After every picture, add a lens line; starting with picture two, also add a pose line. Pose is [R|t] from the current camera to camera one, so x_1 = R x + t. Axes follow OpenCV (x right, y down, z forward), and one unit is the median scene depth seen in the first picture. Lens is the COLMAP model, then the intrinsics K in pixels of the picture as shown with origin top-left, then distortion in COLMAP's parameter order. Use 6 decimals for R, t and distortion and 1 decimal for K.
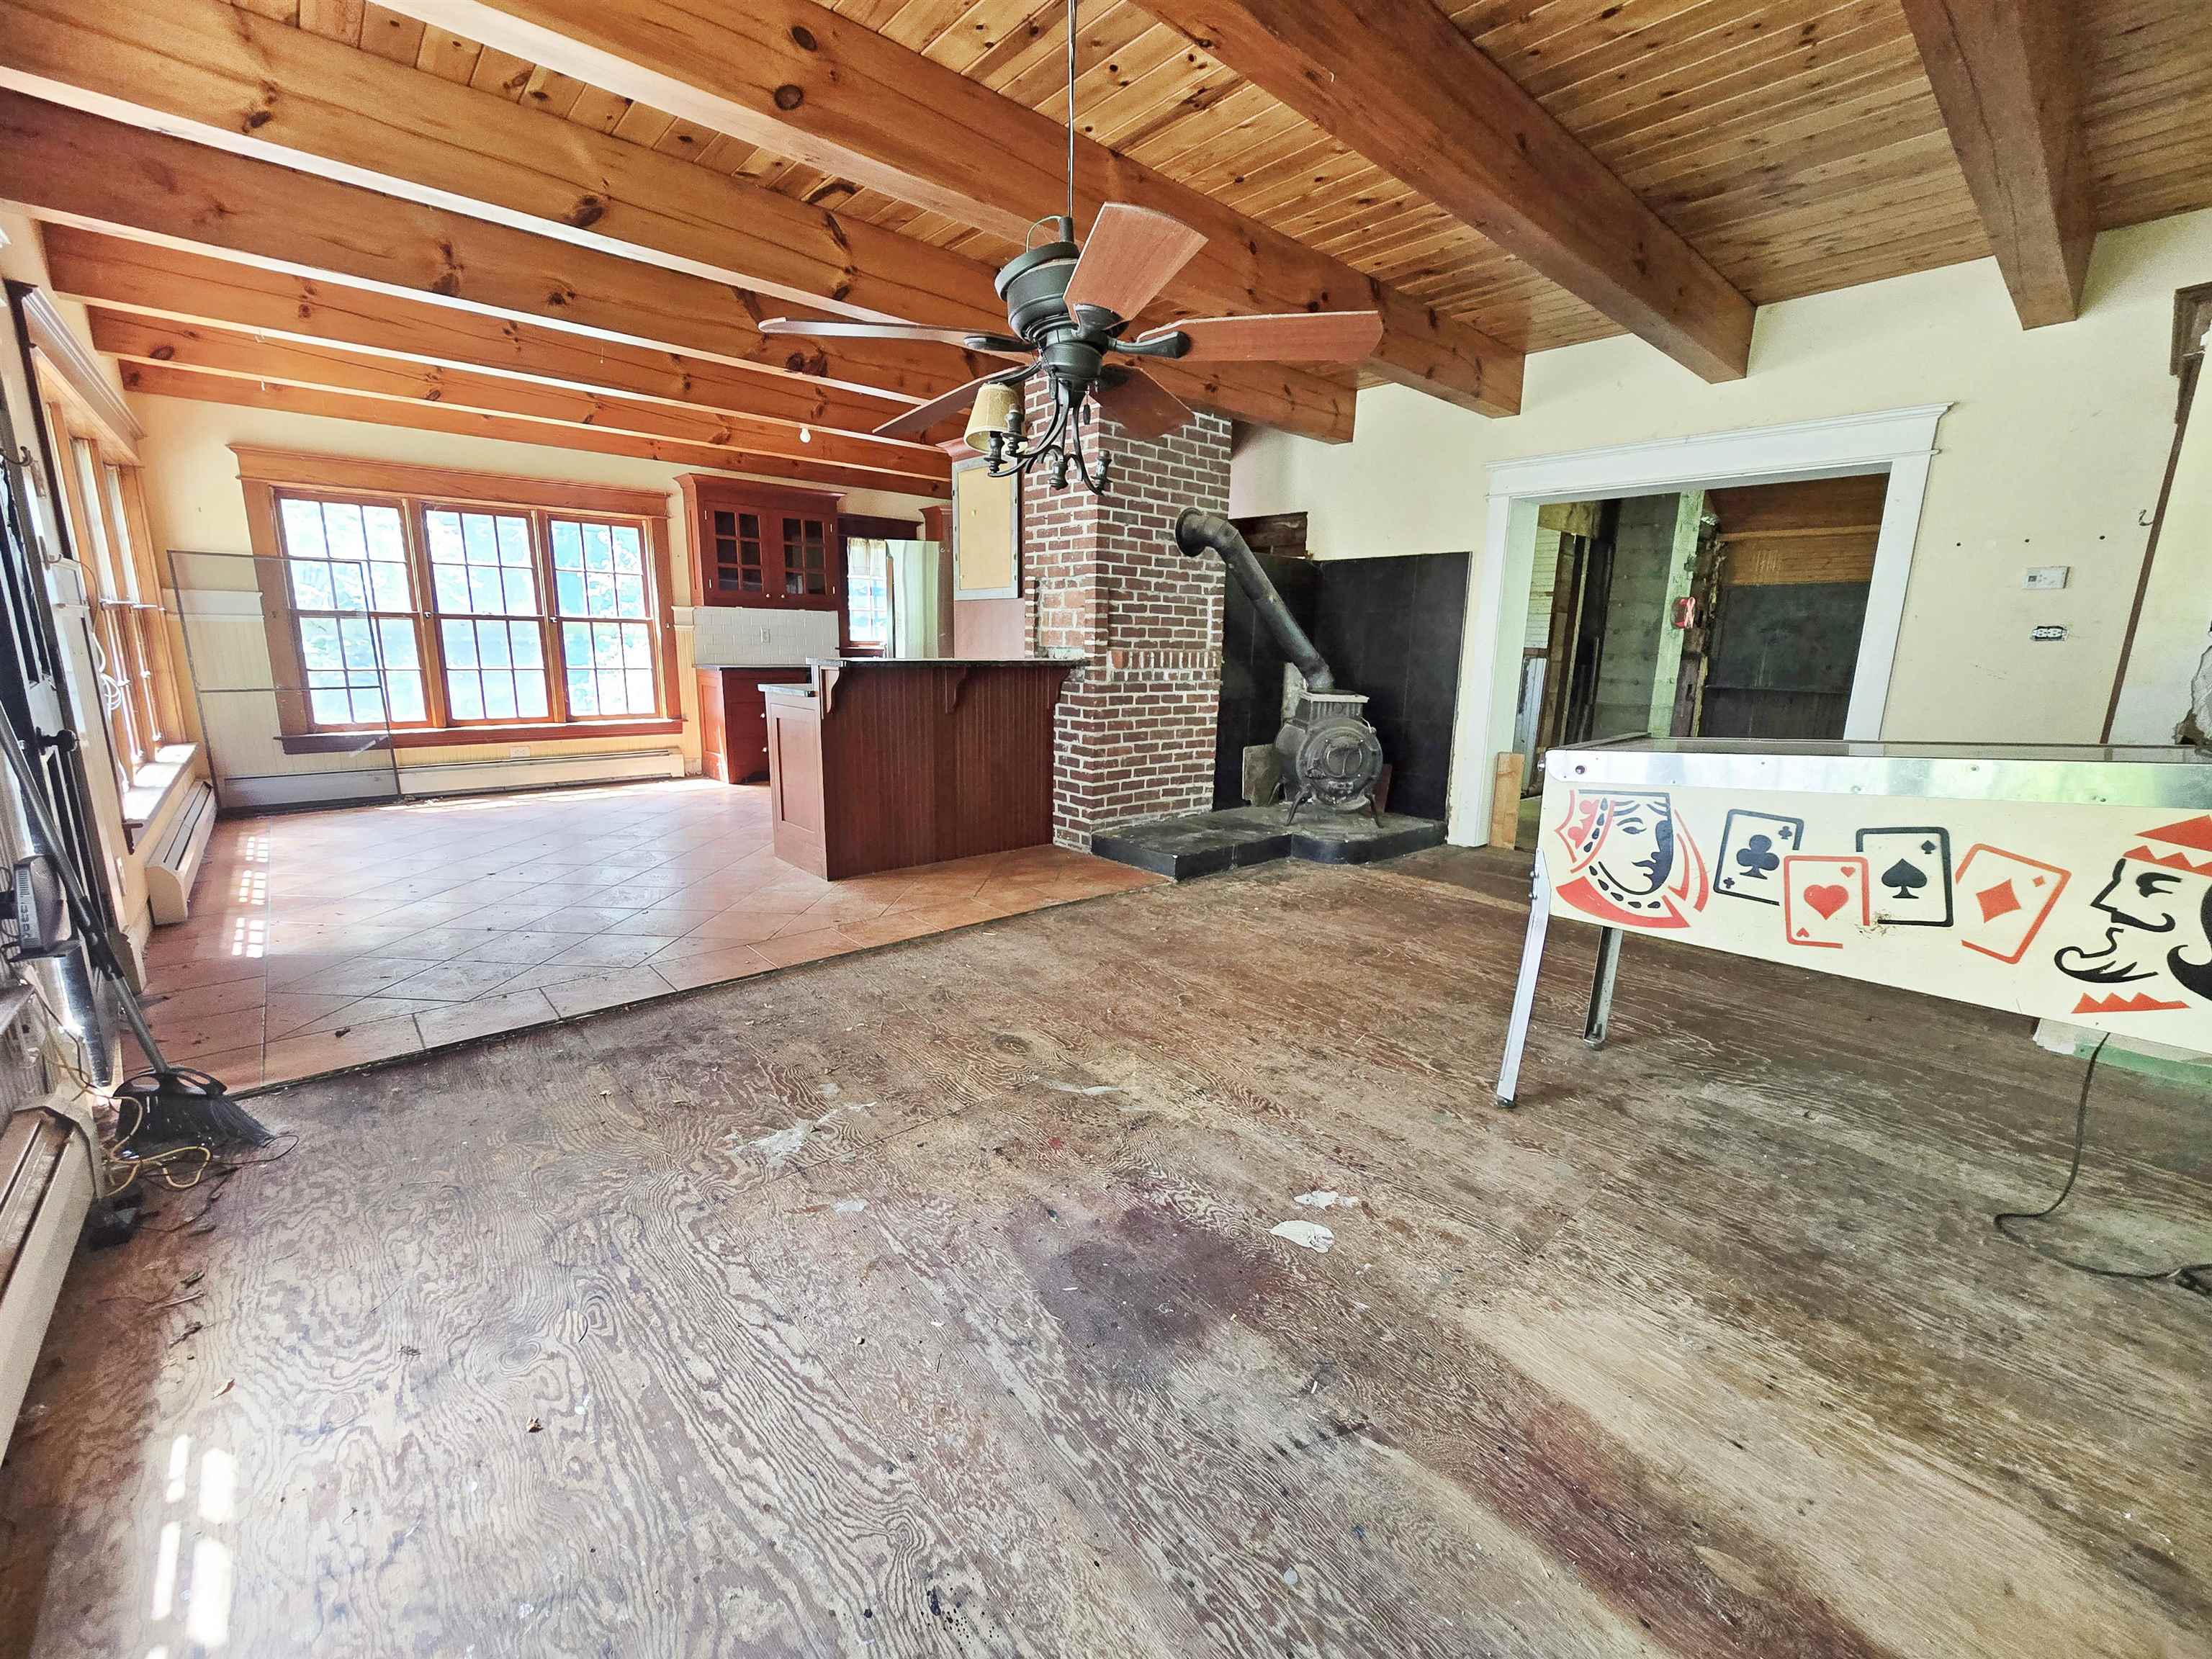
lens RADIAL K [[903.2, 0, 1096.2], [0, 903.2, 830.5], [0, 0, 1]] dist [-0.000127, -0.000235]
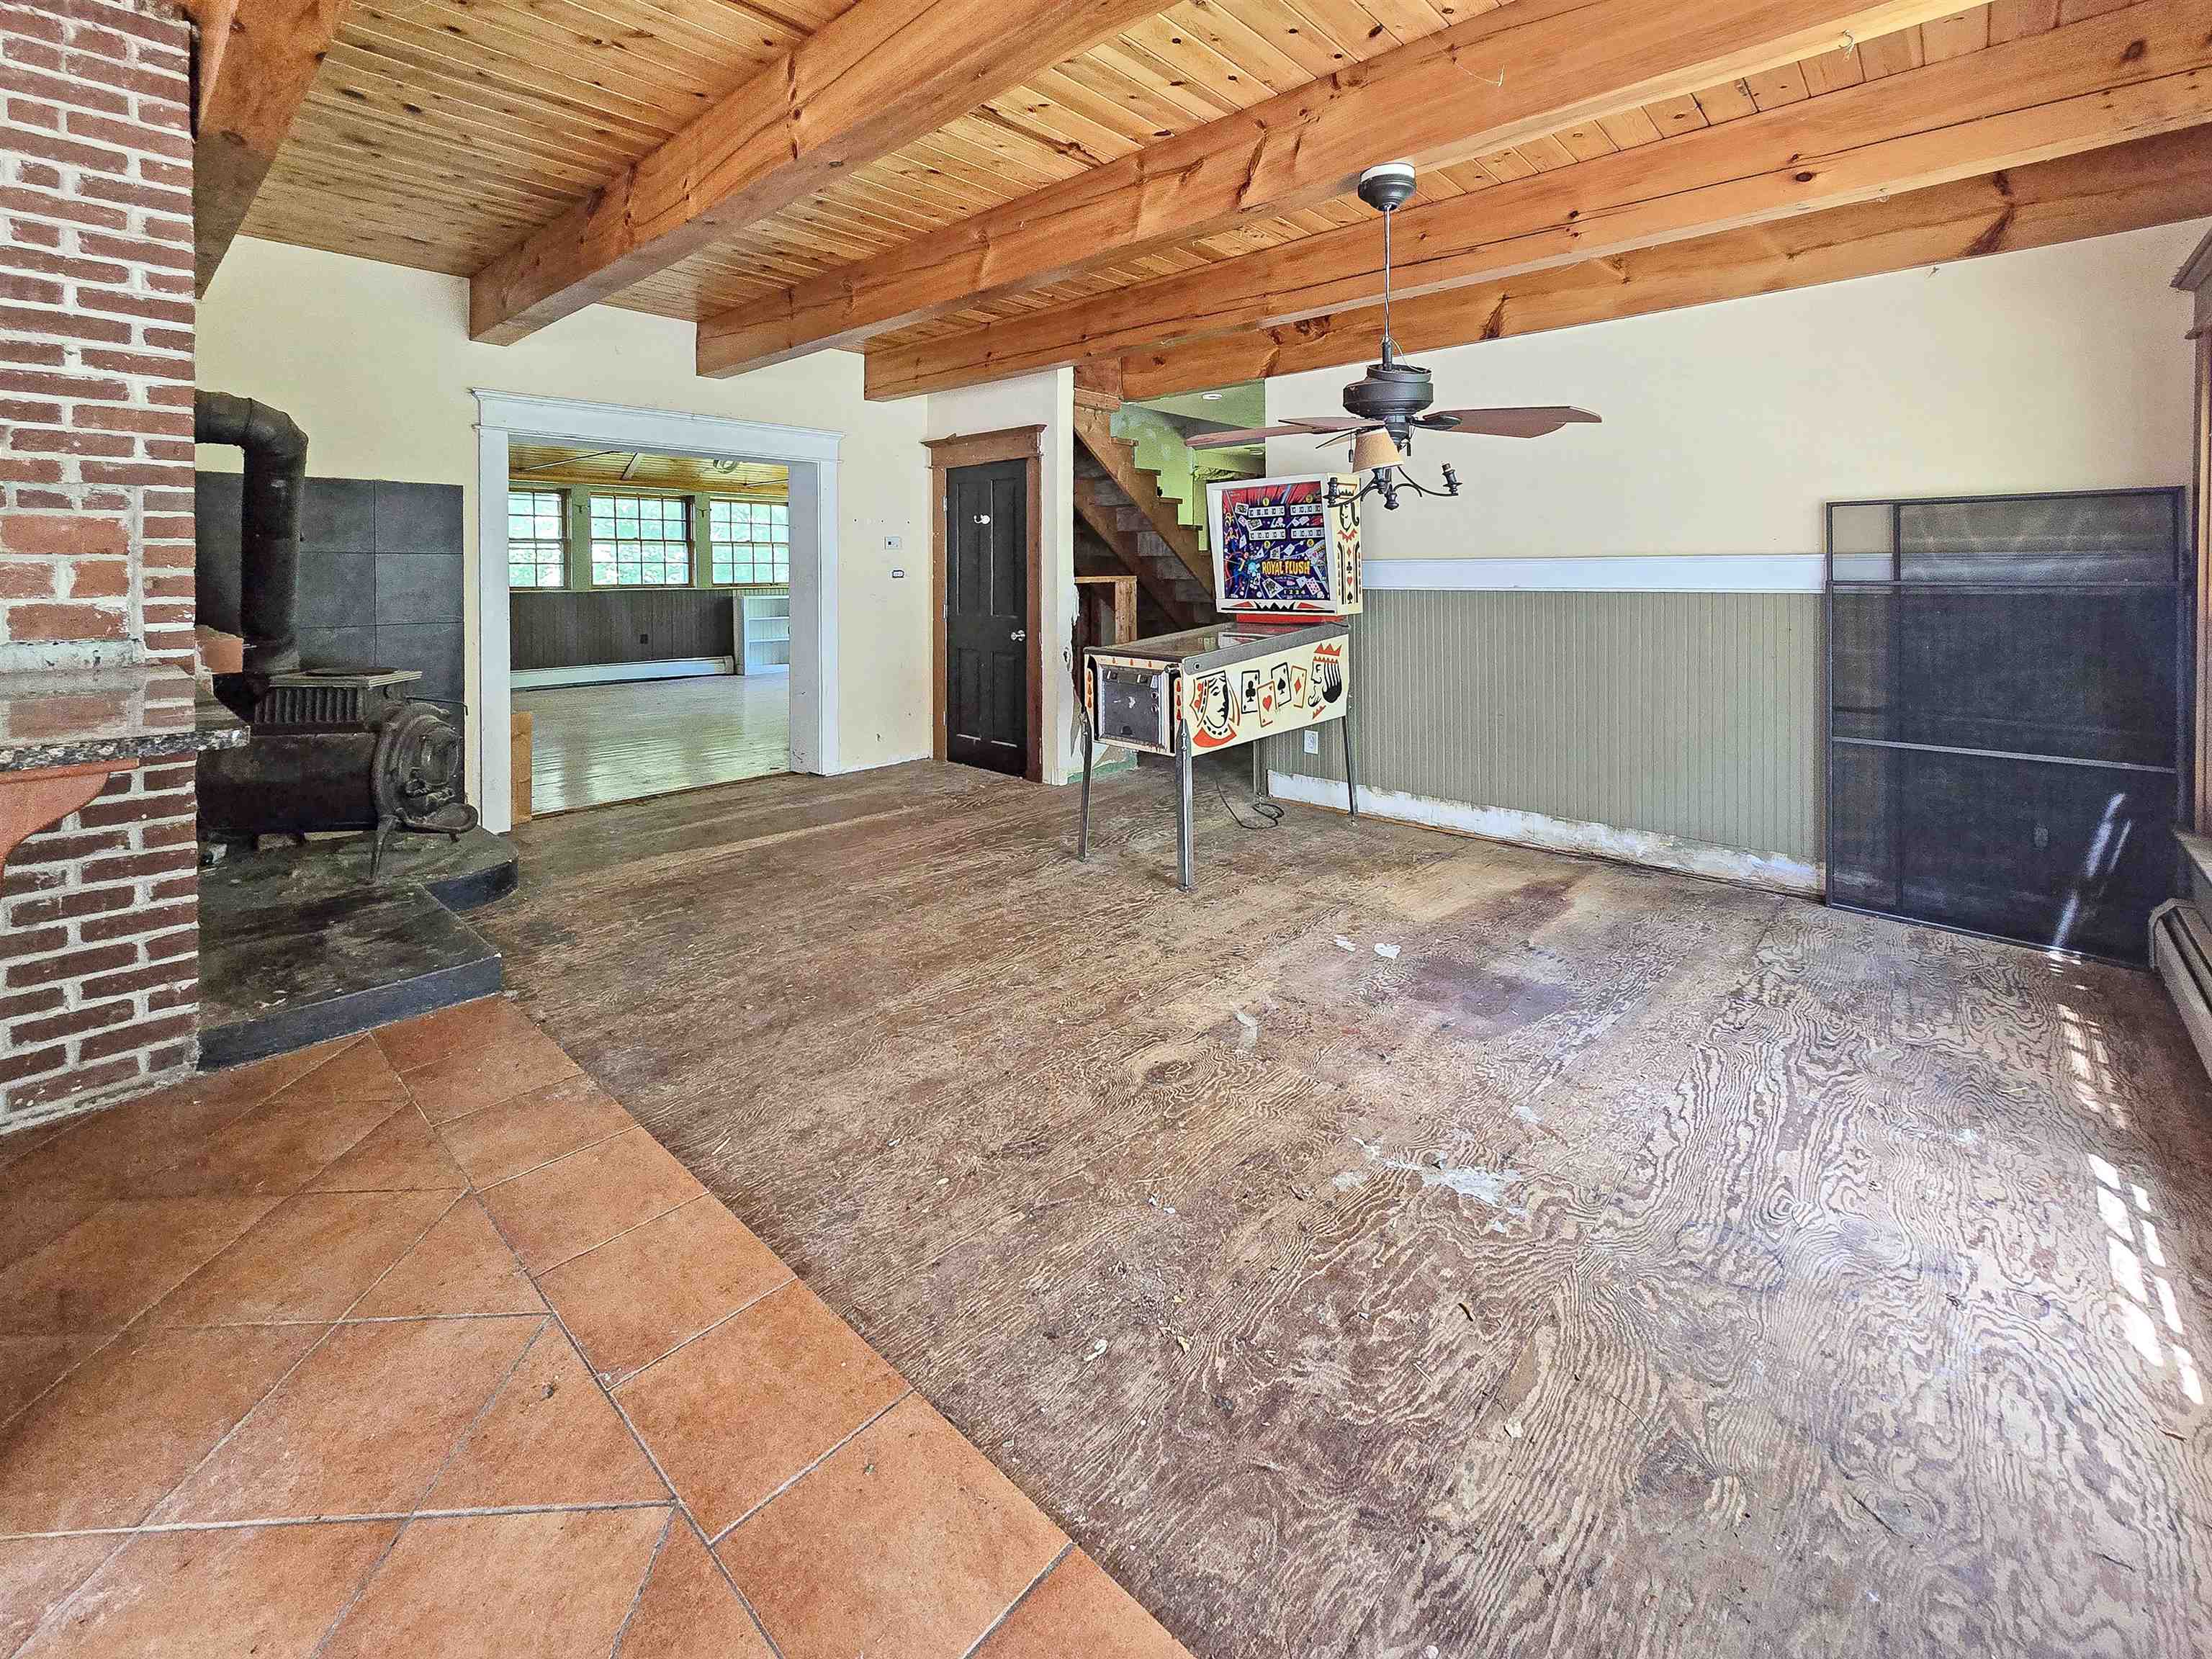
lens RADIAL K [[957.0, 0, 1038.0], [0, 957.0, 569.2], [0, 0, 1]] dist [-0.000163, 0.001655]
pose [[-0.070892, -0.022914, 0.997221, -1.394194], [0.208313, 0.977352, 0.037266, -0.419851], [-0.975490, 0.210376, -0.064513, 1.513089]]
